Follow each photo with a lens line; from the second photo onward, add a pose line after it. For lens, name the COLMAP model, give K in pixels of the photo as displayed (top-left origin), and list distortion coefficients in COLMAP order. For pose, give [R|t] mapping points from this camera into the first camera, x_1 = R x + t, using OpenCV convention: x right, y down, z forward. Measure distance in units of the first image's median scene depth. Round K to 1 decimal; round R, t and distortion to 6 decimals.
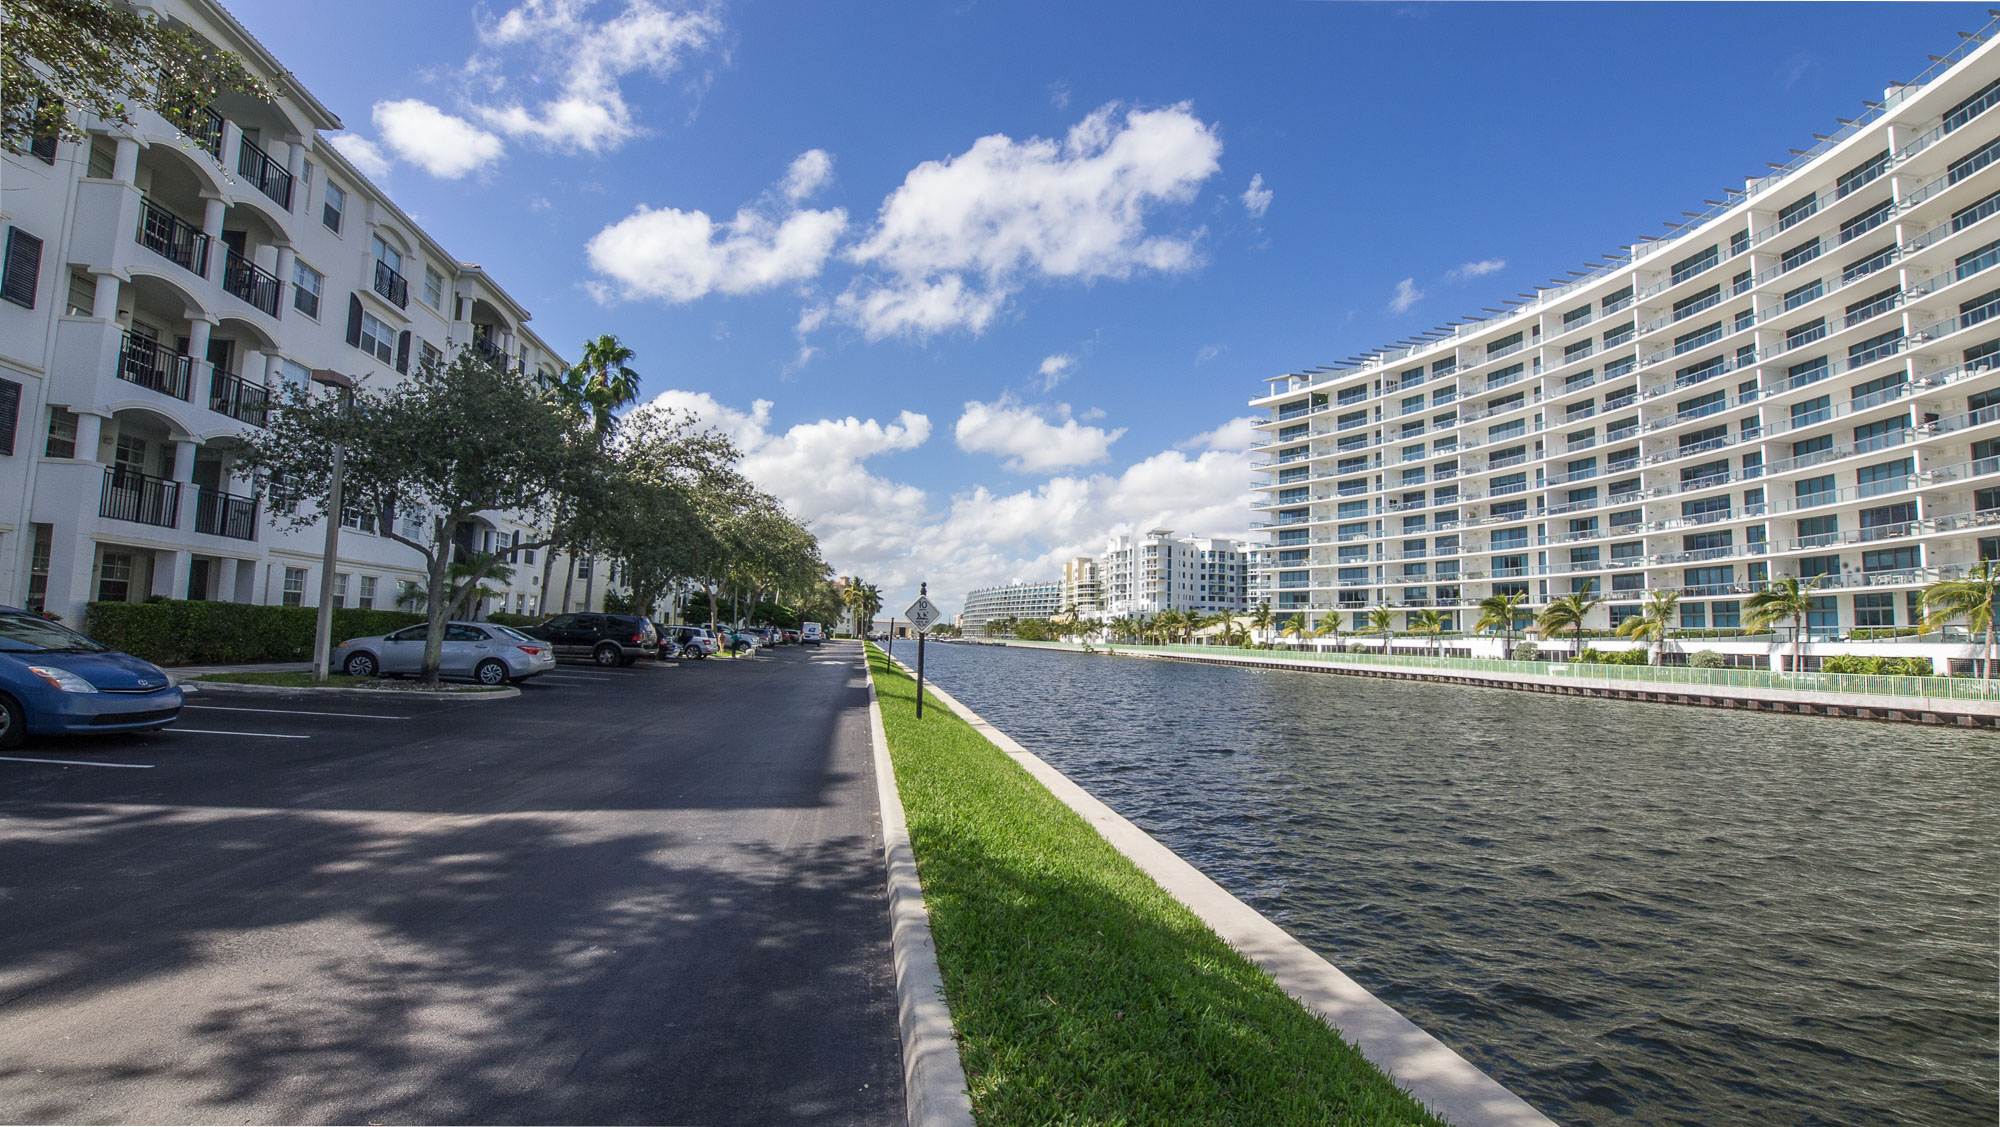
lens RADIAL K [[811.6, 0, 1000.0], [0, 811.6, 563.5], [0, 0, 1]] dist [0.013261, -0.014635]
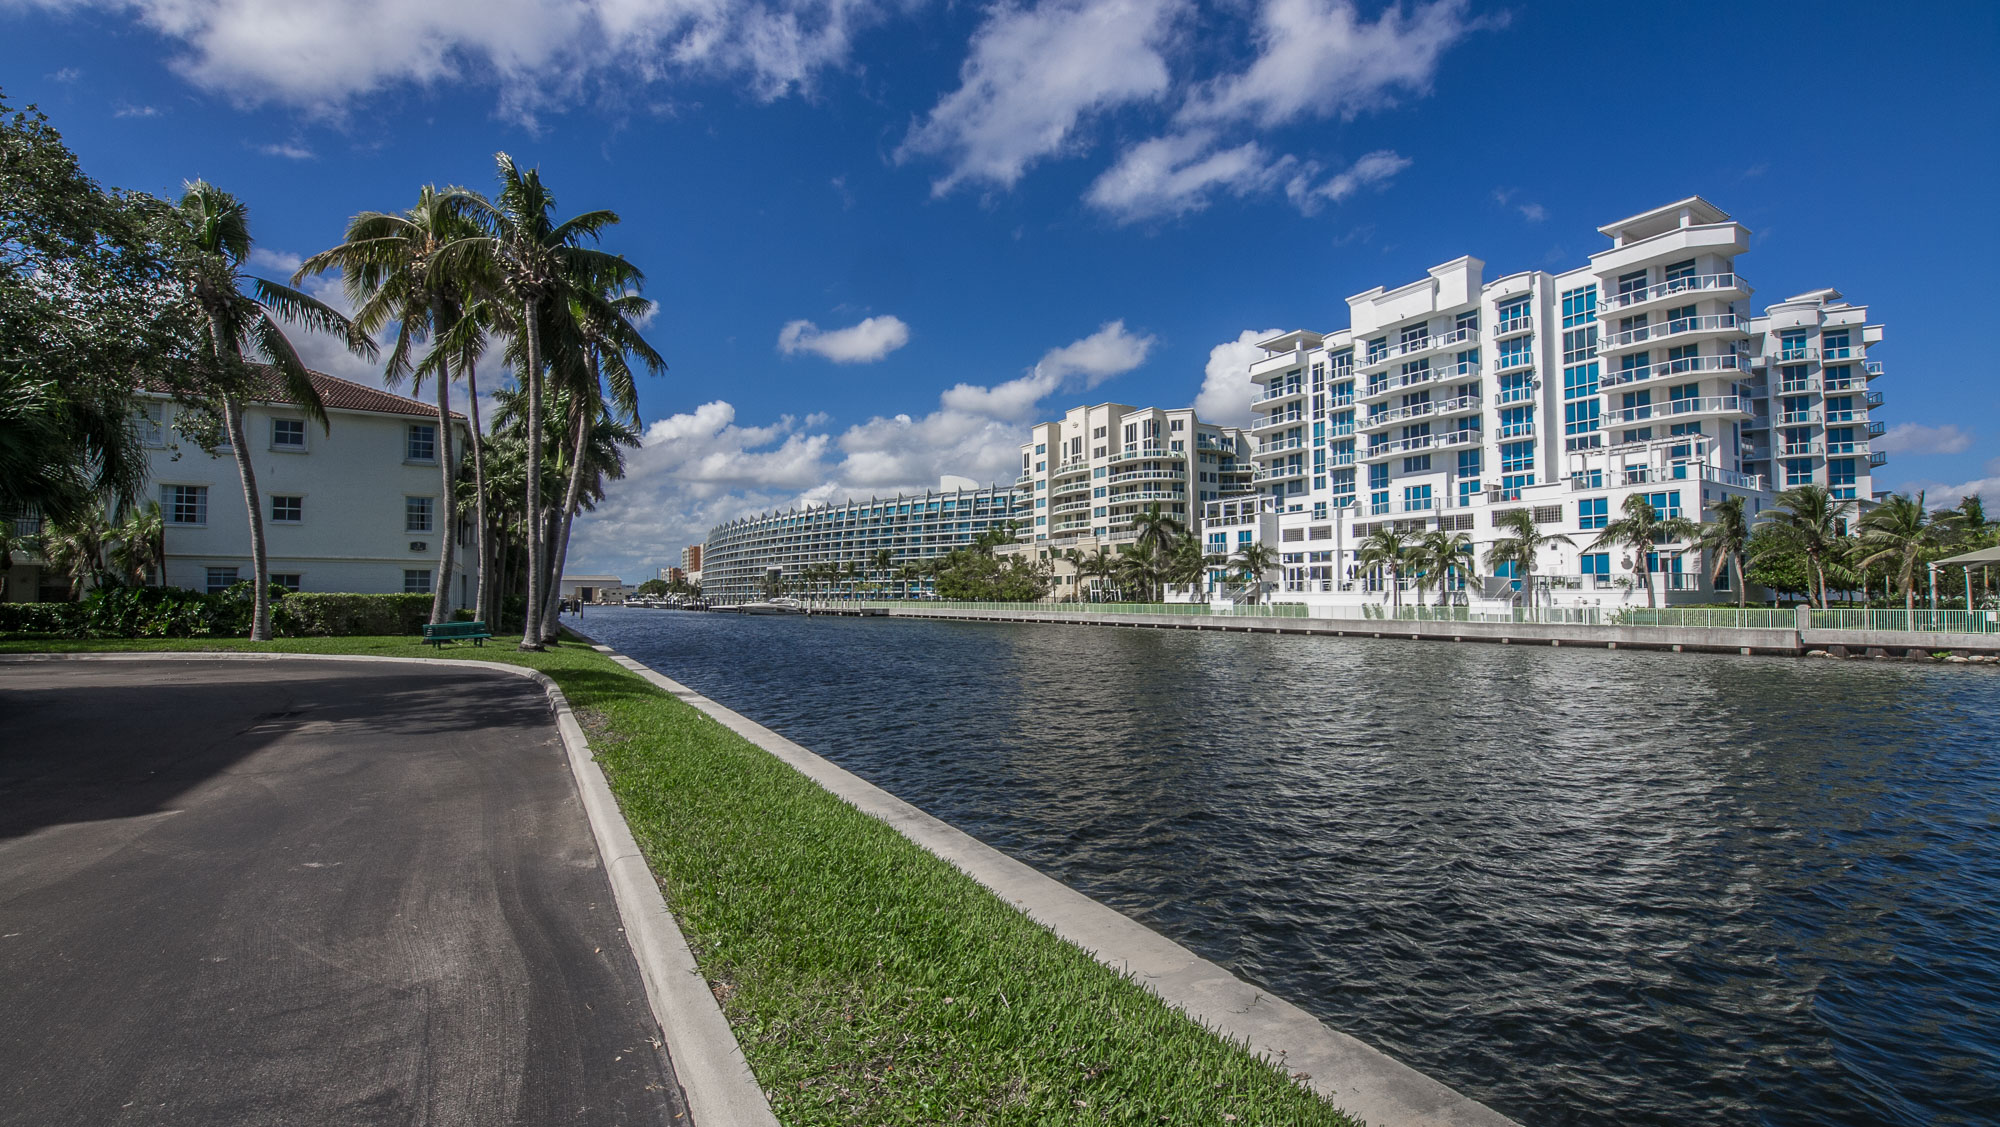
lens RADIAL K [[811.6, 0, 1000.0], [0, 811.6, 563.5], [0, 0, 1]] dist [0.013261, -0.014635]
pose [[0.934330, -0.055929, 0.351994, -0.083930], [0.031581, 0.996718, 0.074540, 0.032805], [-0.355008, -0.058528, 0.933029, 0.457906]]
